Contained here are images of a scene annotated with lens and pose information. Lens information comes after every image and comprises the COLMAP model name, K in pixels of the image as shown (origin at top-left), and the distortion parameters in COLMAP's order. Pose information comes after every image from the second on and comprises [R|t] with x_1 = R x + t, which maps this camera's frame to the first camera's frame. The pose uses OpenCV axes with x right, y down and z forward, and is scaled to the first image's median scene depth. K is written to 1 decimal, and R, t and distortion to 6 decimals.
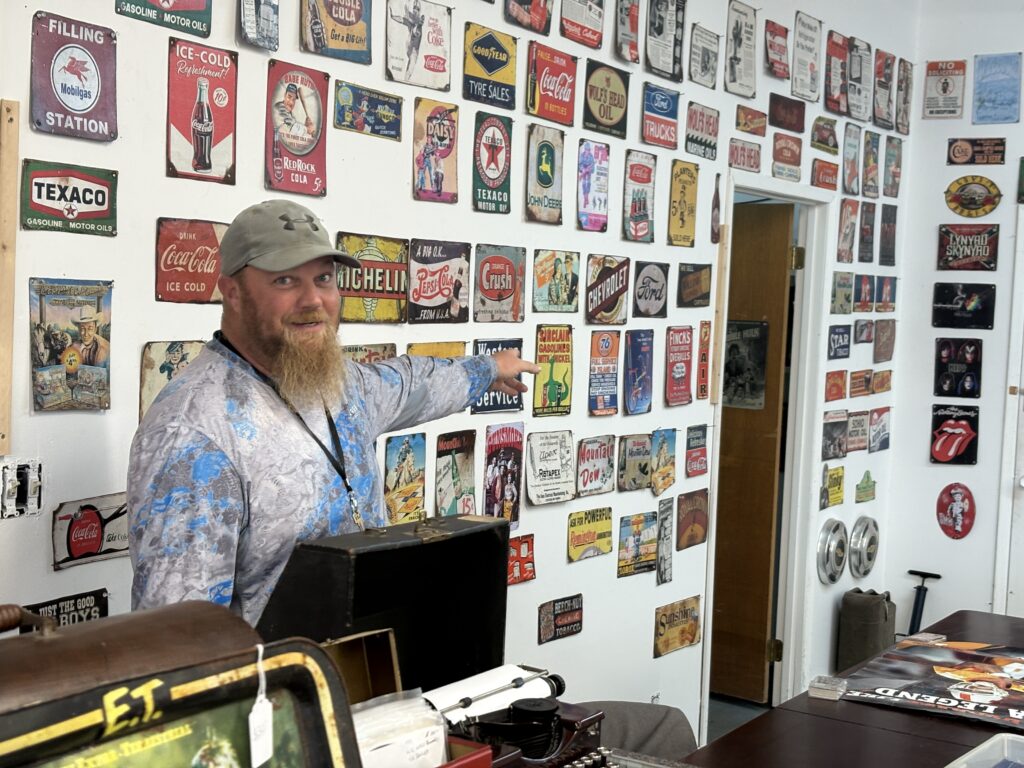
lens RADIAL K [[1540.6, 0, 496.1], [0, 1540.6, 420.1], [0, 0, 1]] dist [0.103904, 0.000000]
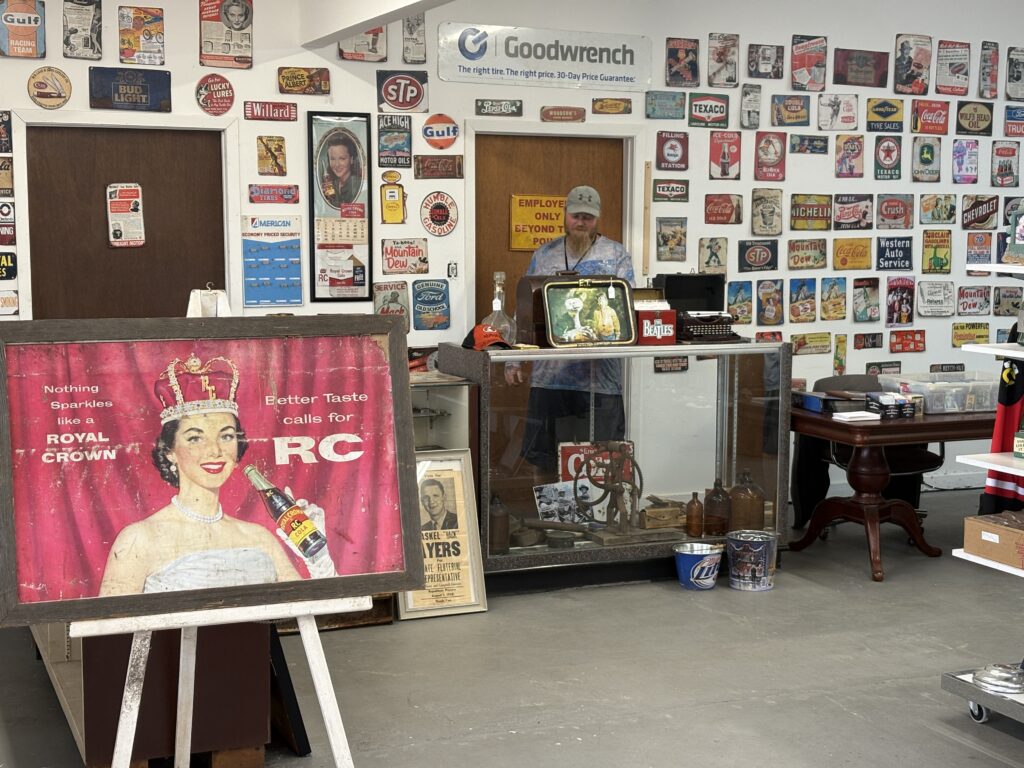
lens RADIAL K [[1540.6, 0, 513.1], [0, 1540.6, 378.0], [0, 0, 1]] dist [0.103904, 0.000000]
pose [[0.824805, 0.016983, -0.565162, 0.868784], [-0.015377, 0.999853, 0.007603, 0.150892], [0.565208, 0.002419, 0.824945, -1.218594]]
